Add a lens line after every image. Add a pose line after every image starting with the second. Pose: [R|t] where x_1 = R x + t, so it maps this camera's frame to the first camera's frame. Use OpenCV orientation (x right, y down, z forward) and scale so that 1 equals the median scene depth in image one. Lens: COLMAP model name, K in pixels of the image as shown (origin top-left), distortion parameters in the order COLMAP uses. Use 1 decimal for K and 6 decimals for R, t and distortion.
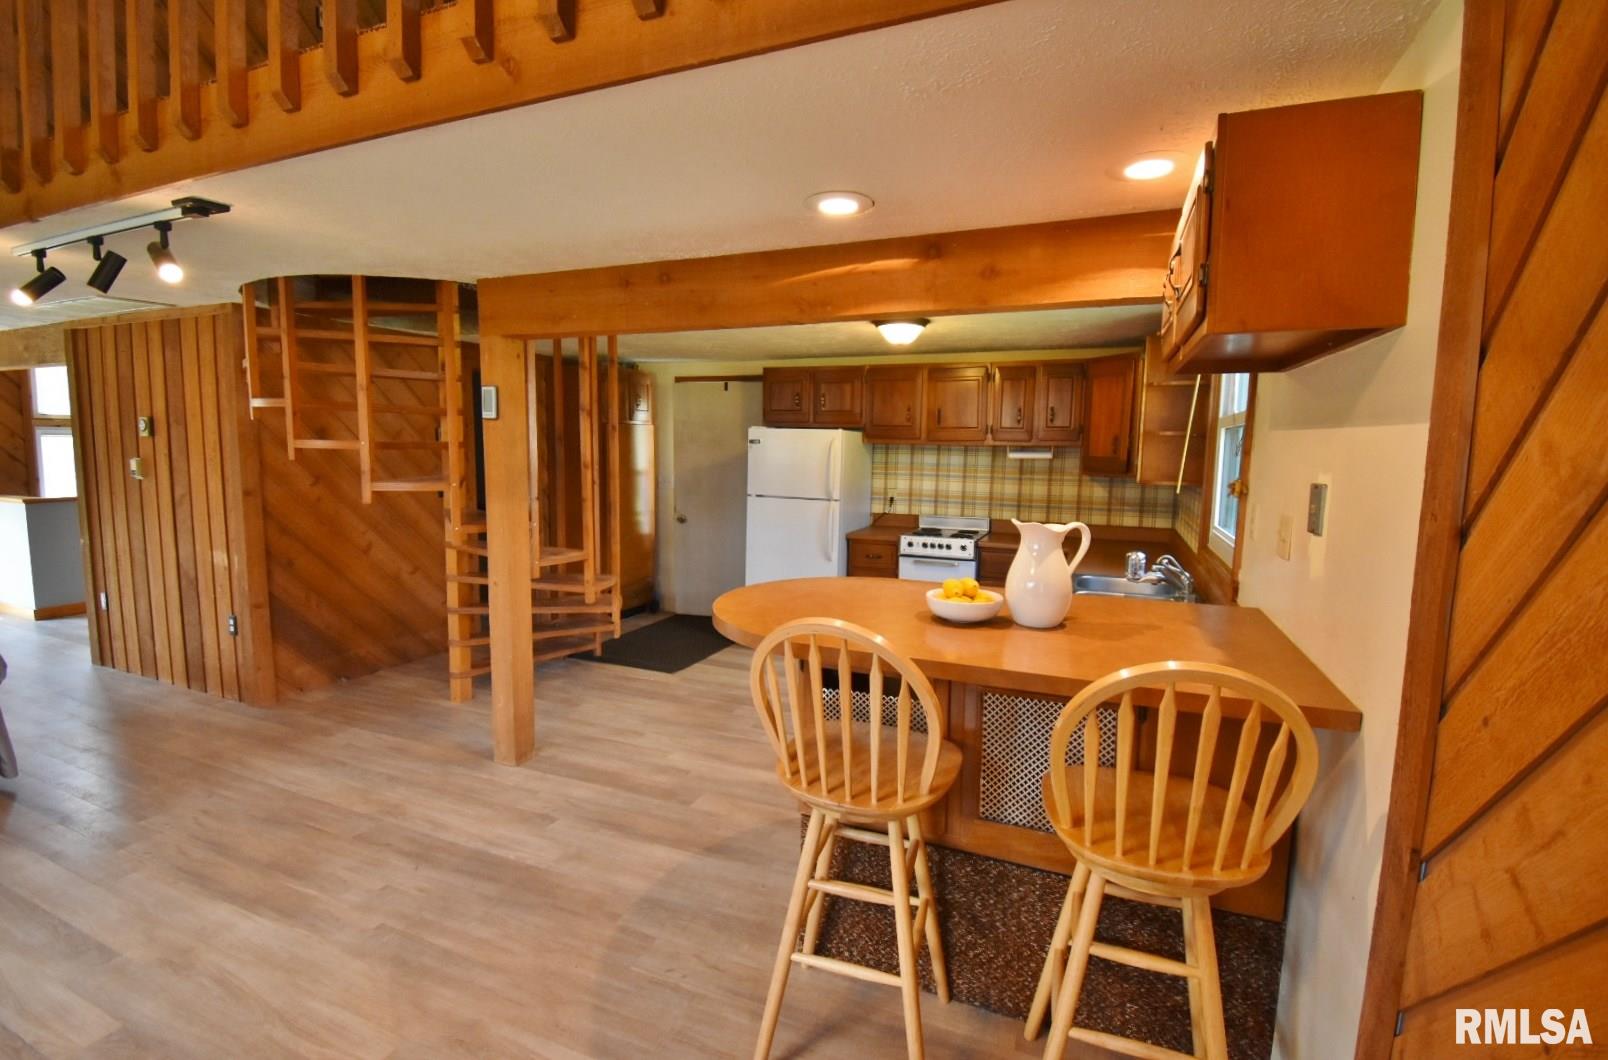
lens RADIAL K [[737.9, 0, 804.5], [0, 737.9, 528.4], [0, 0, 1]] dist [-0.000698, -0.000016]
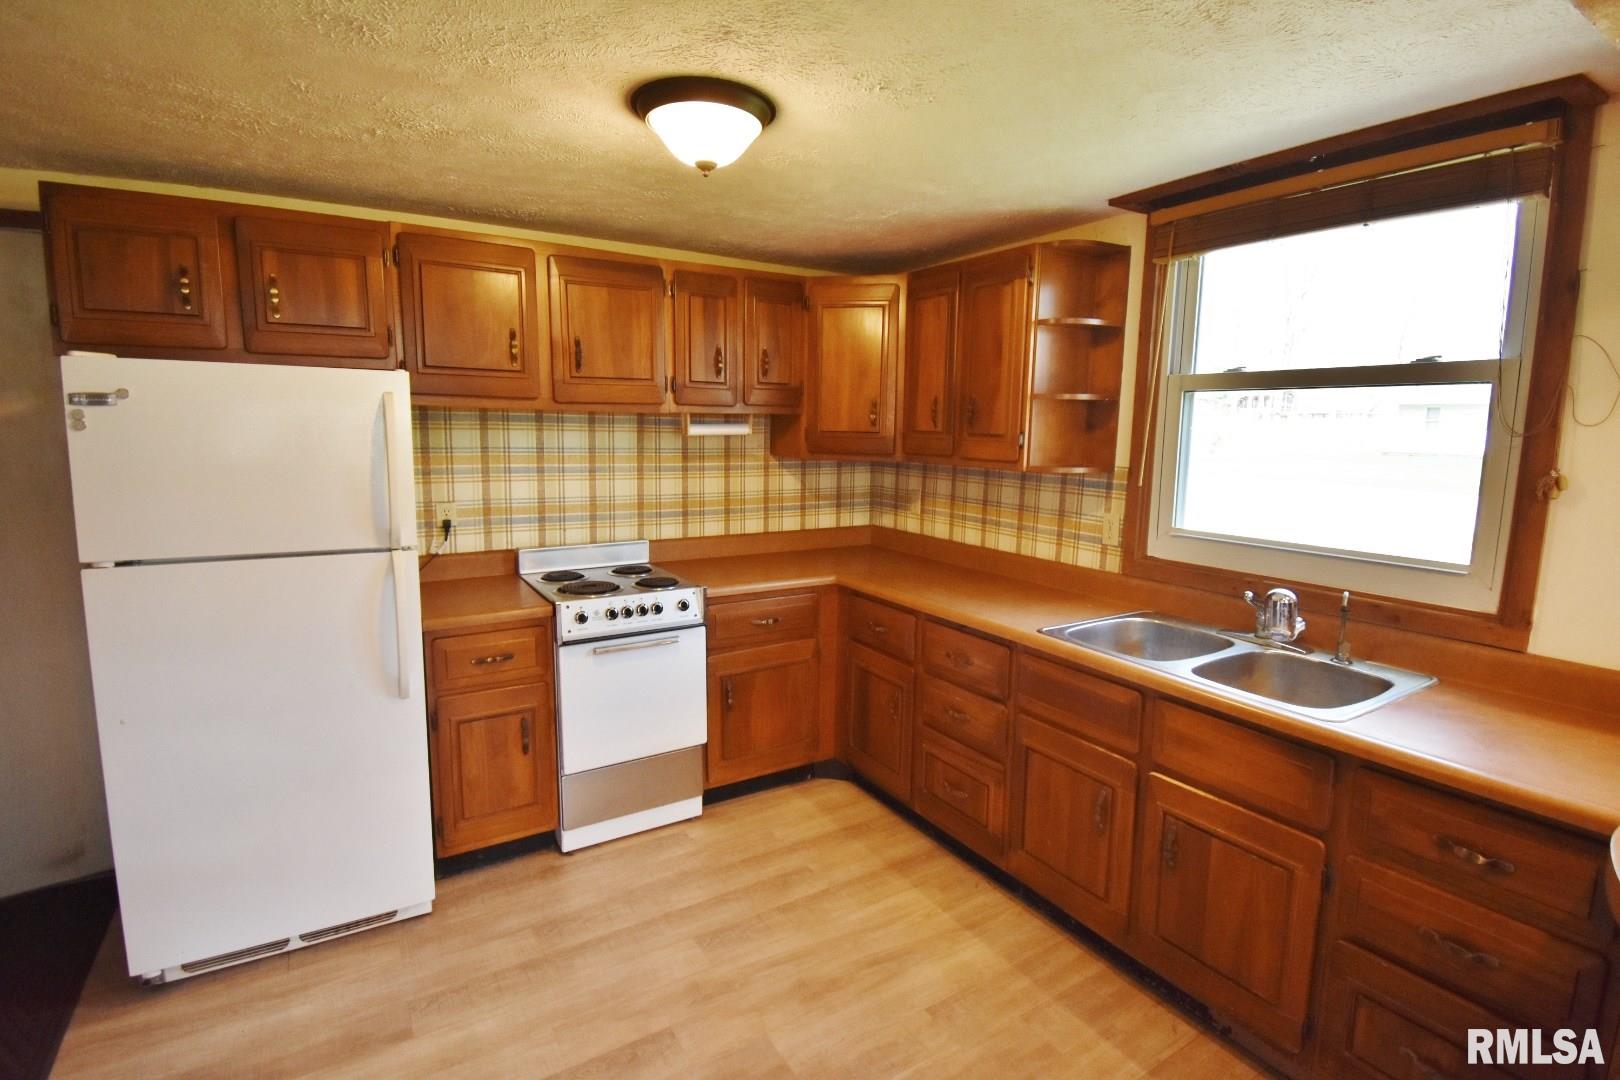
lens RADIAL K [[790.0, 0, 808.5], [0, 790.0, 534.1], [0, 0, 1]] dist [-0.001149, -0.000033]
pose [[0.569287, -0.122767, 0.812921, -0.179692], [0.084564, 0.992287, 0.090634, -0.064785], [-0.817778, 0.017147, 0.575278, 0.556004]]
